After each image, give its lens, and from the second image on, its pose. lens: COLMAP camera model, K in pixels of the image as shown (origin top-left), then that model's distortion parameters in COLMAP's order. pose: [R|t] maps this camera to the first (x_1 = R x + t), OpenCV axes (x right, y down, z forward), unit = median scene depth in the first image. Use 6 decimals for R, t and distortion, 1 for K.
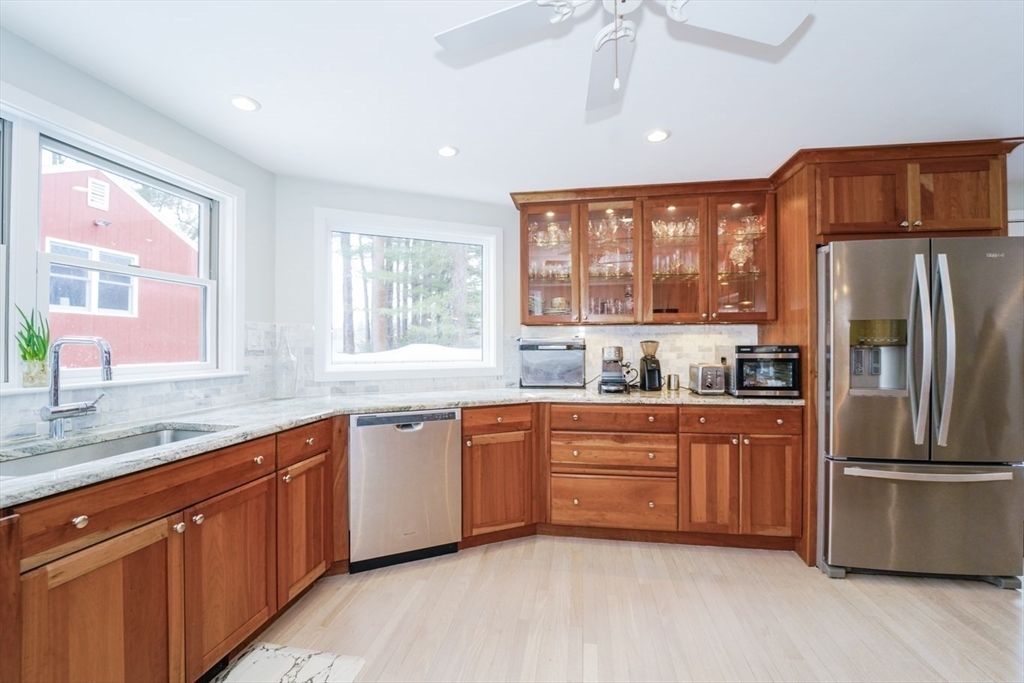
lens RADIAL K [[412.3, 0, 512.7], [0, 412.3, 339.5], [0, 0, 1]] dist [-0.023188, 0.001902]
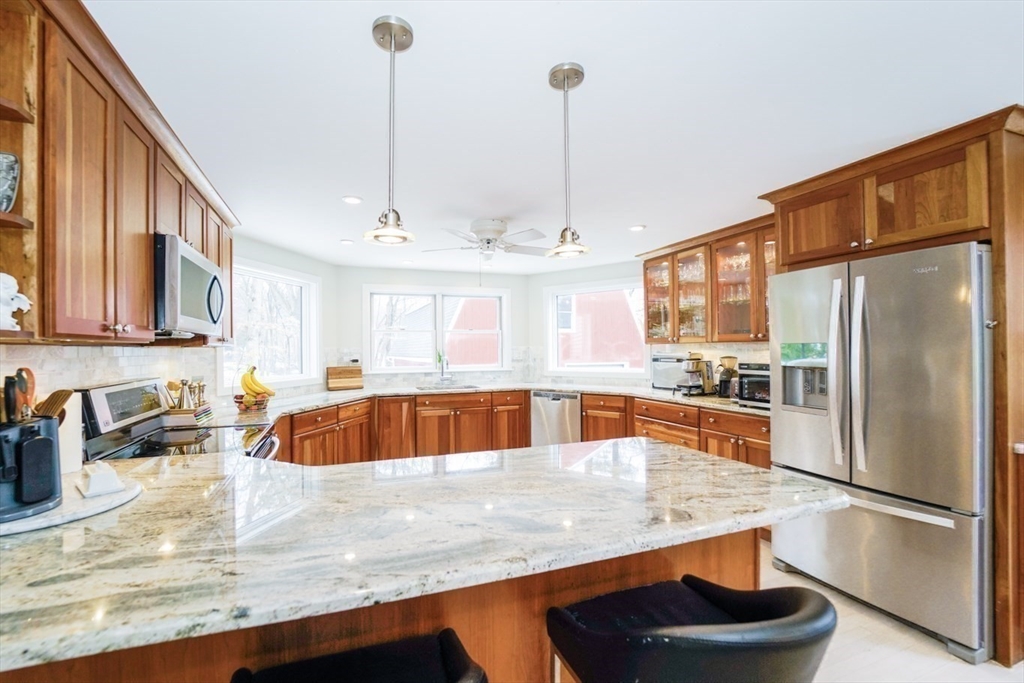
lens RADIAL K [[412.3, 0, 513.4], [0, 412.3, 346.9], [0, 0, 1]] dist [-0.023188, 0.001902]
pose [[0.535369, -0.006266, -0.844595, 1.335835], [0.019150, 0.999805, 0.004721, -0.056414], [0.844401, -0.018702, 0.535385, -0.231209]]
